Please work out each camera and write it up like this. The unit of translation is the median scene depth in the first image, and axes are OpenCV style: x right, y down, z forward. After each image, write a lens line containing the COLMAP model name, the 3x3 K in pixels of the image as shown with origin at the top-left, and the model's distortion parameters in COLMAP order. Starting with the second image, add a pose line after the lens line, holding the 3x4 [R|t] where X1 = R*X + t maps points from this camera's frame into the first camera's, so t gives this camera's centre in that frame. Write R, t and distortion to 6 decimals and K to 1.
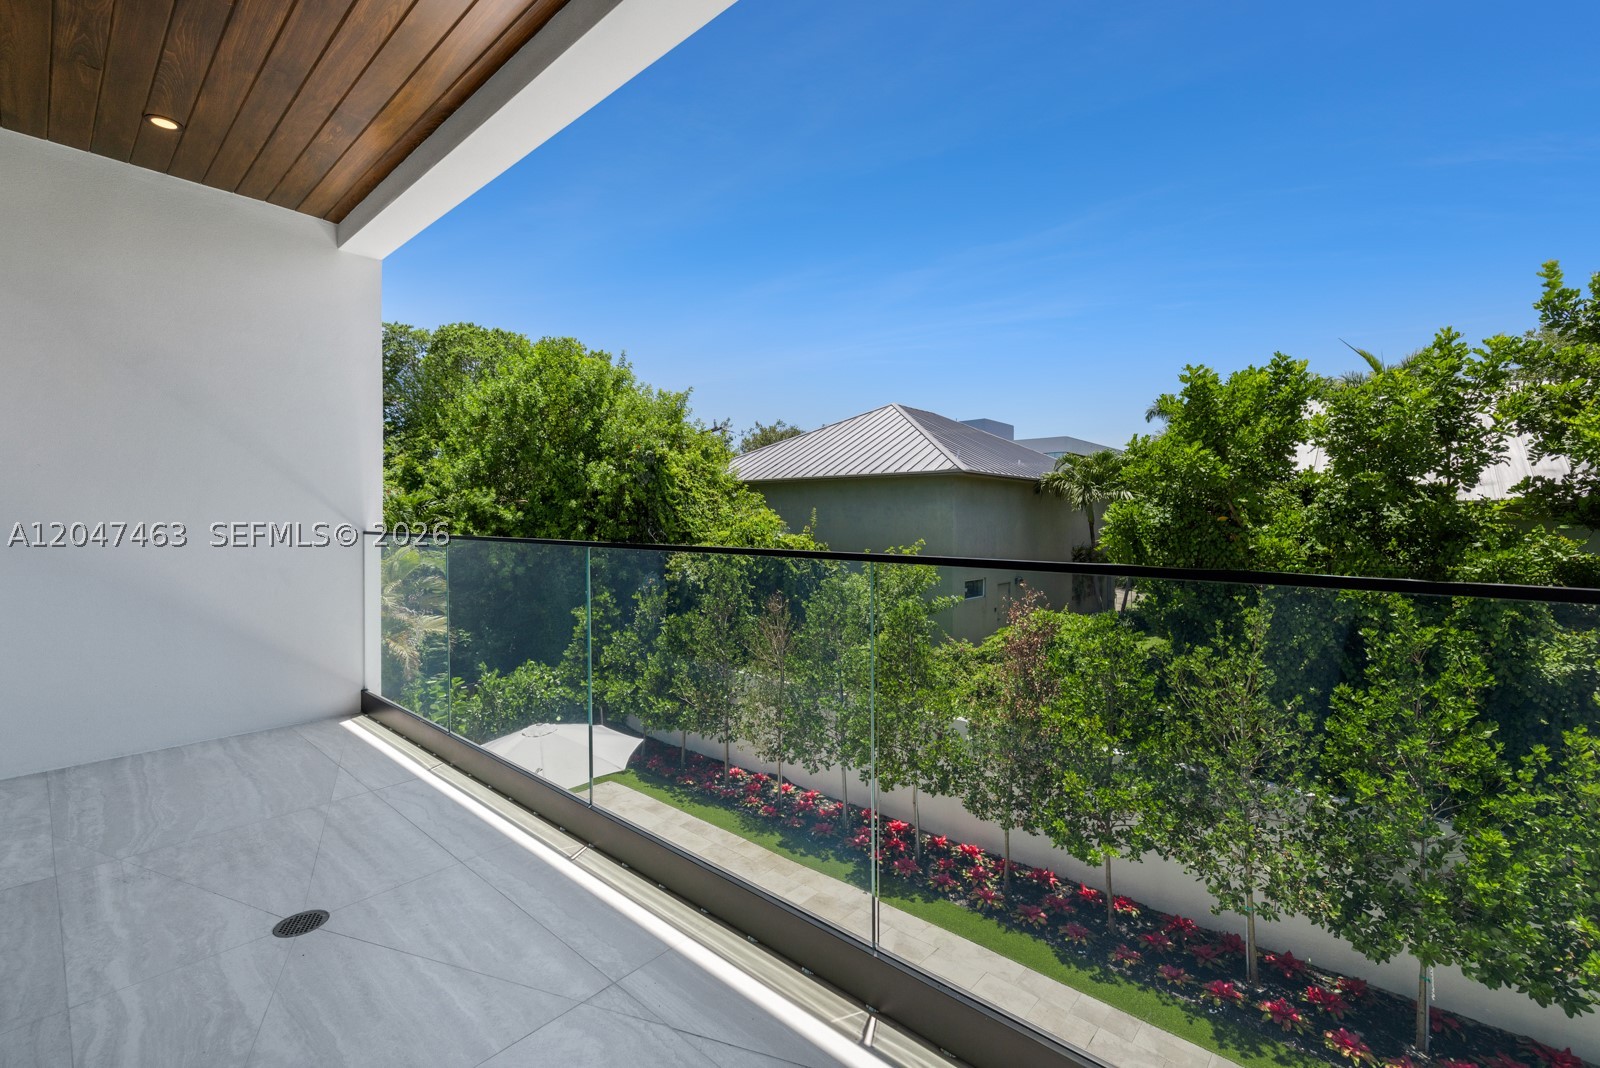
lens RADIAL K [[687.9, 0, 813.2], [0, 687.9, 527.4], [0, 0, 1]] dist [0.002479, 0.001741]
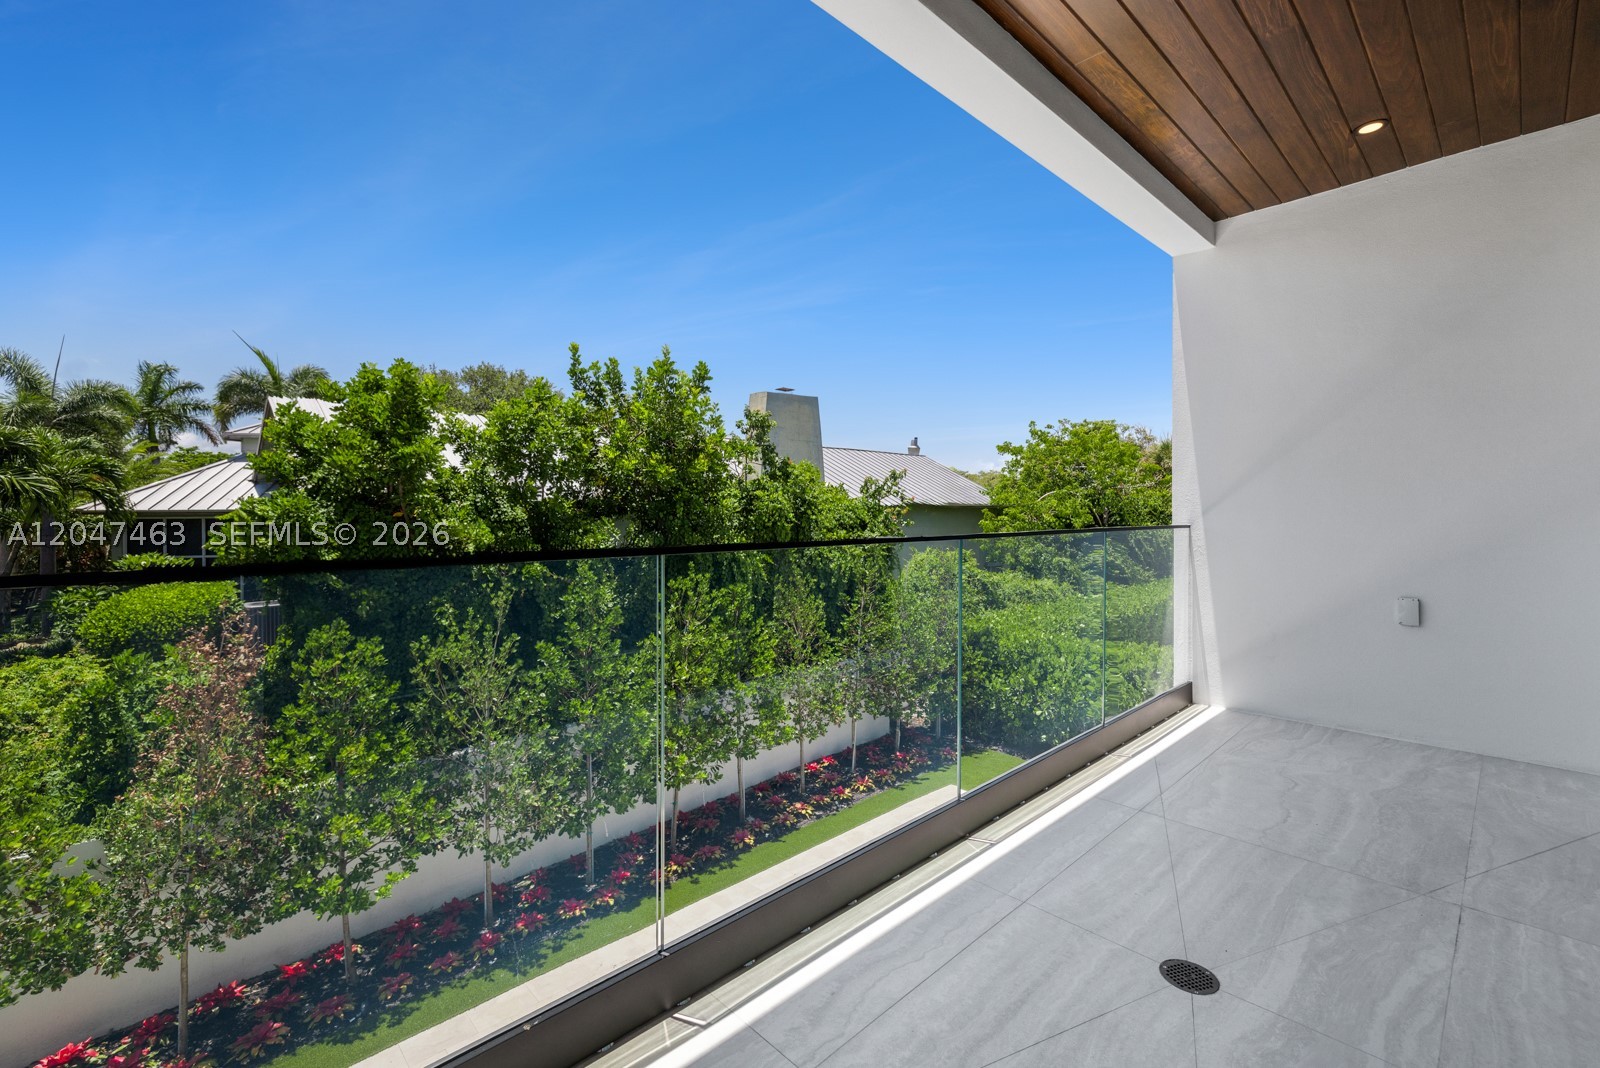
lens RADIAL K [[687.9, 0, 804.2], [0, 687.9, 522.9], [0, 0, 1]] dist [0.002479, 0.001741]
pose [[0.089773, -0.019383, 0.995774, -1.351761], [0.023819, 0.999566, 0.017309, -0.017865], [-0.995677, 0.022165, 0.090196, 1.148868]]
